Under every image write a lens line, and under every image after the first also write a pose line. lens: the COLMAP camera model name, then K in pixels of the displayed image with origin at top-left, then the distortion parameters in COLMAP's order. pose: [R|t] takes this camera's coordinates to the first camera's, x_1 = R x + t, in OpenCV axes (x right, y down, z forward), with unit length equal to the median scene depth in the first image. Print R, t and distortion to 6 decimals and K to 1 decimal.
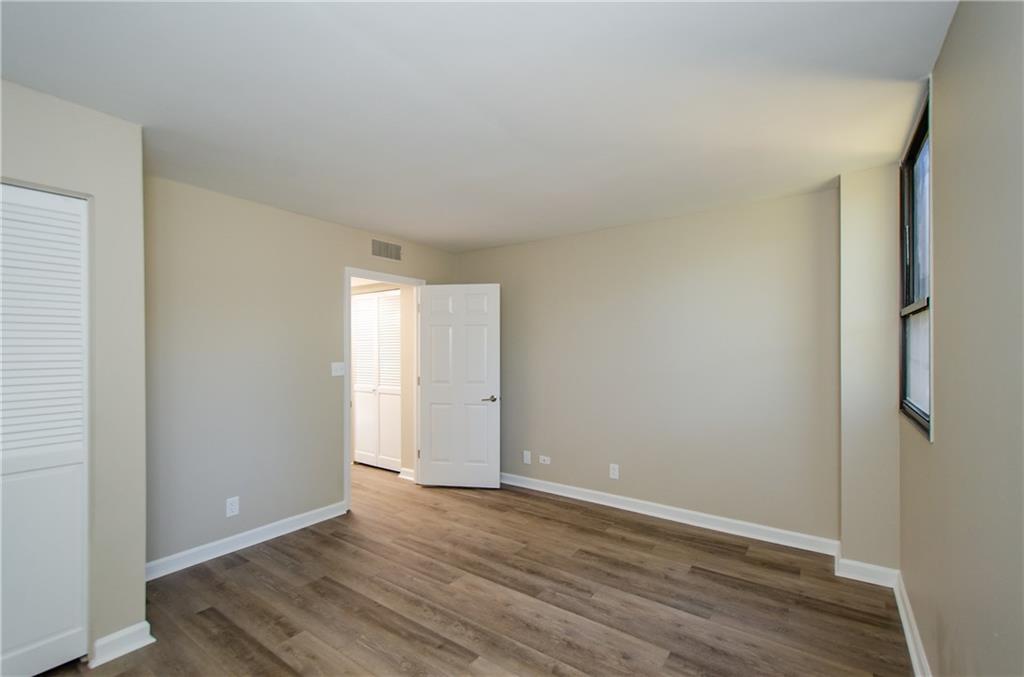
lens RADIAL K [[445.2, 0, 511.6], [0, 445.2, 342.0], [0, 0, 1]] dist [0.001331, 0.000056]
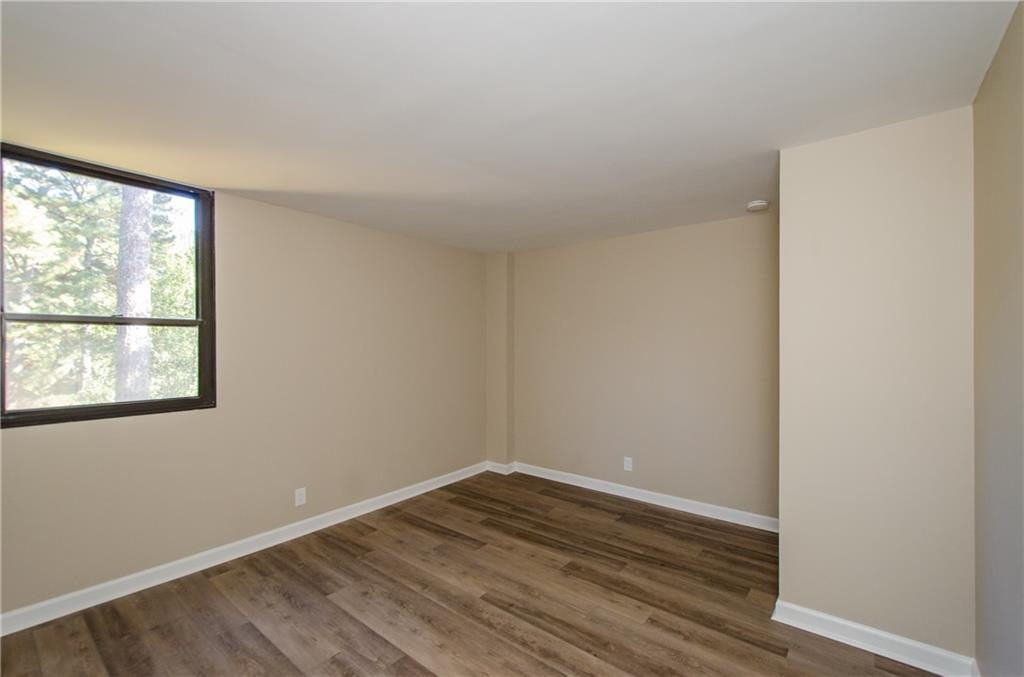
lens RADIAL K [[445.2, 0, 510.7], [0, 445.2, 343.0], [0, 0, 1]] dist [0.001331, 0.000056]
pose [[-0.997803, 0.002005, 0.066217, -0.219127], [0.000865, 0.999851, -0.017244, 0.010345], [-0.066242, -0.017149, -0.997656, 2.015345]]
